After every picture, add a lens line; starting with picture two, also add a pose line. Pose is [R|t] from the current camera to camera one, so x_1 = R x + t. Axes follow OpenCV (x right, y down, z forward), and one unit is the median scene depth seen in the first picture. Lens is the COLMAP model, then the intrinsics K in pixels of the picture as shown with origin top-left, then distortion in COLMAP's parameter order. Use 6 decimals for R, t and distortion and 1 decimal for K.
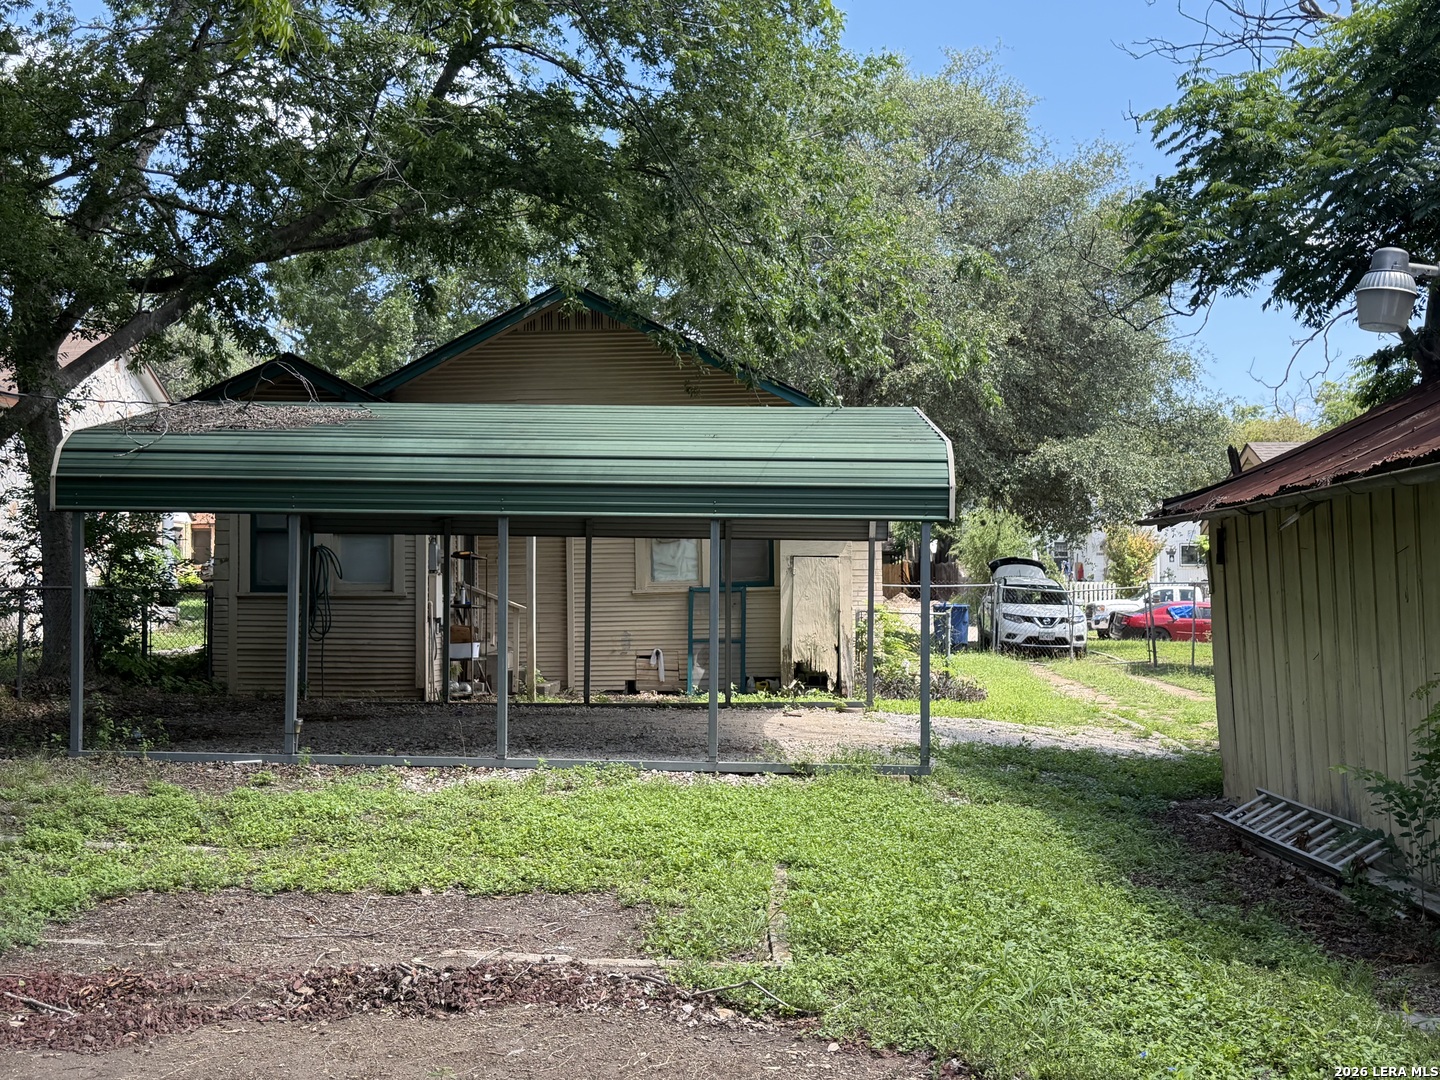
lens RADIAL K [[1546.8, 0, 720.0], [0, 1546.8, 540.0], [0, 0, 1]] dist [0.152607, -0.307417]
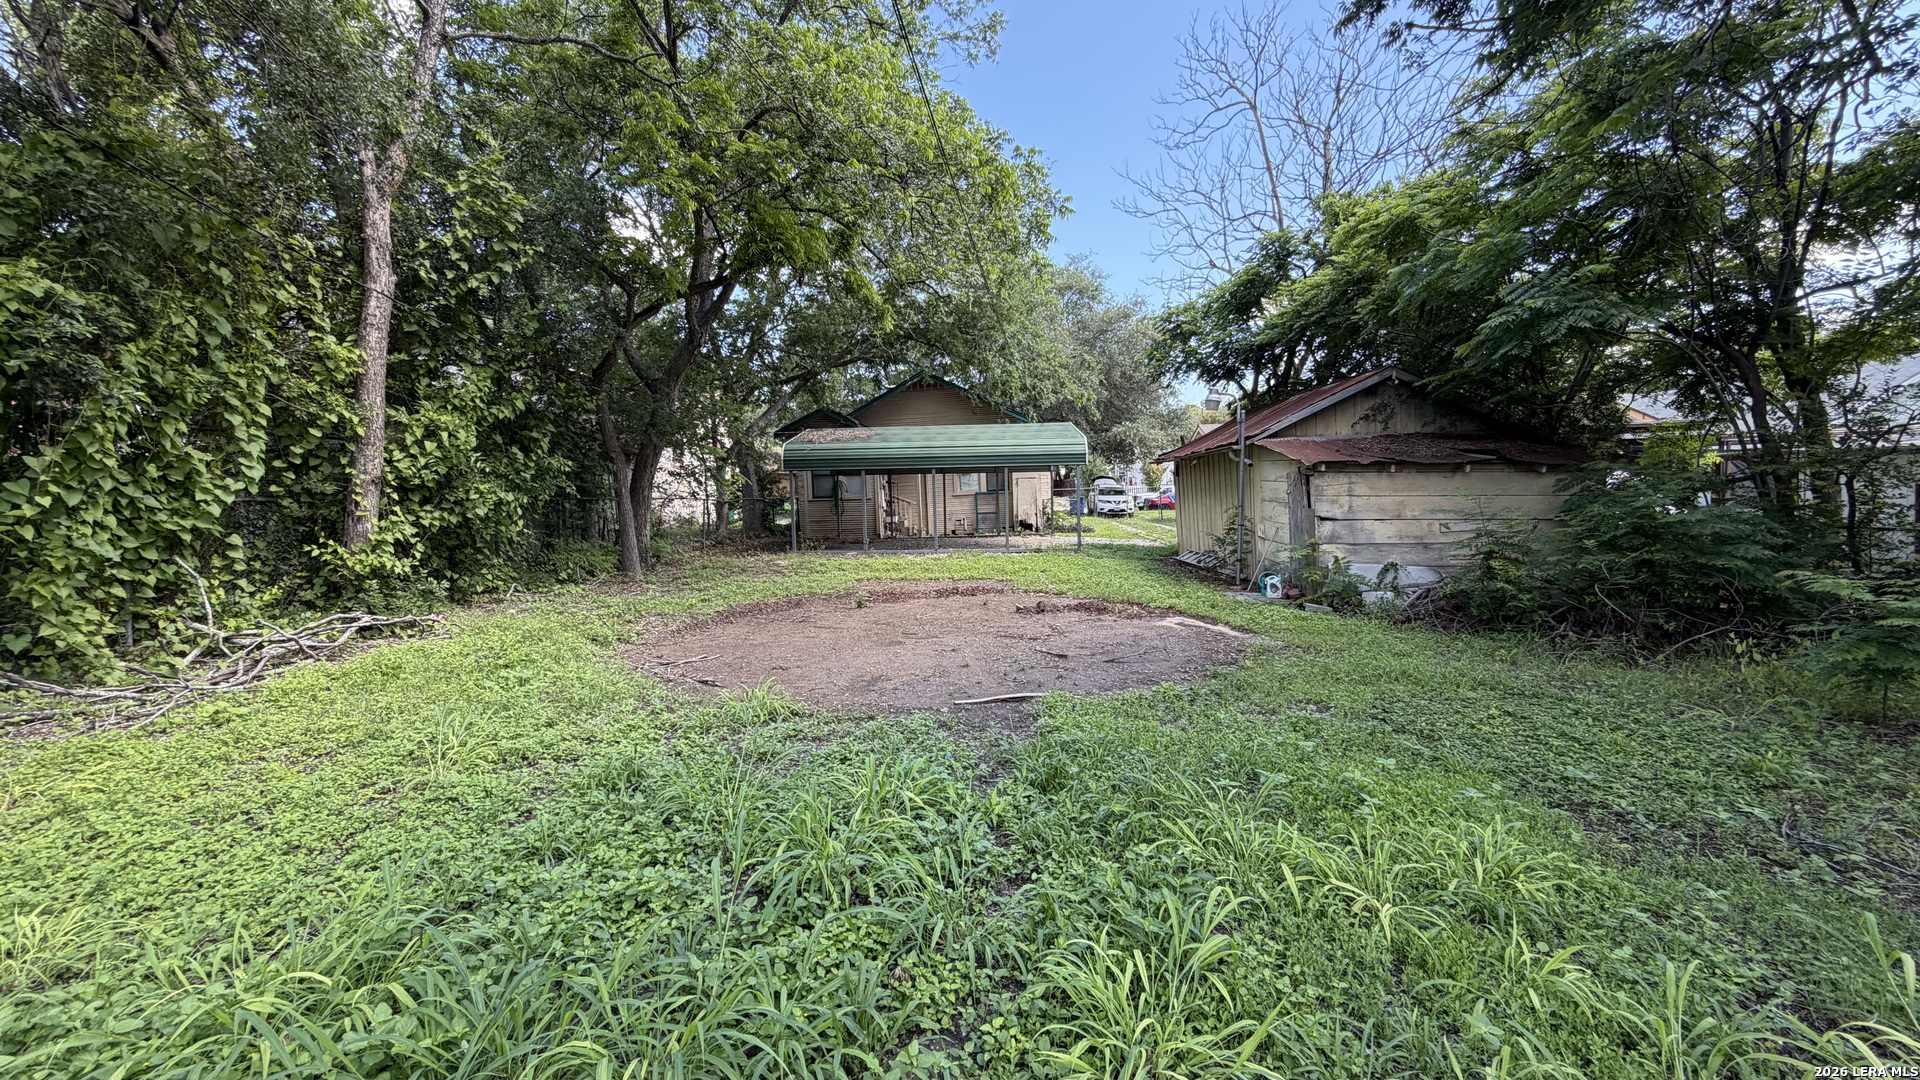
lens RADIAL K [[763.2, 0, 955.6], [0, 763.2, 540.0], [0, 0, 1]] dist [-0.000578, 0.000115]
pose [[0.999446, -0.033281, -0.000398, -0.060436], [0.033184, 0.995449, 0.089327, -0.004586], [-0.002576, -0.089291, 0.996002, -0.264403]]
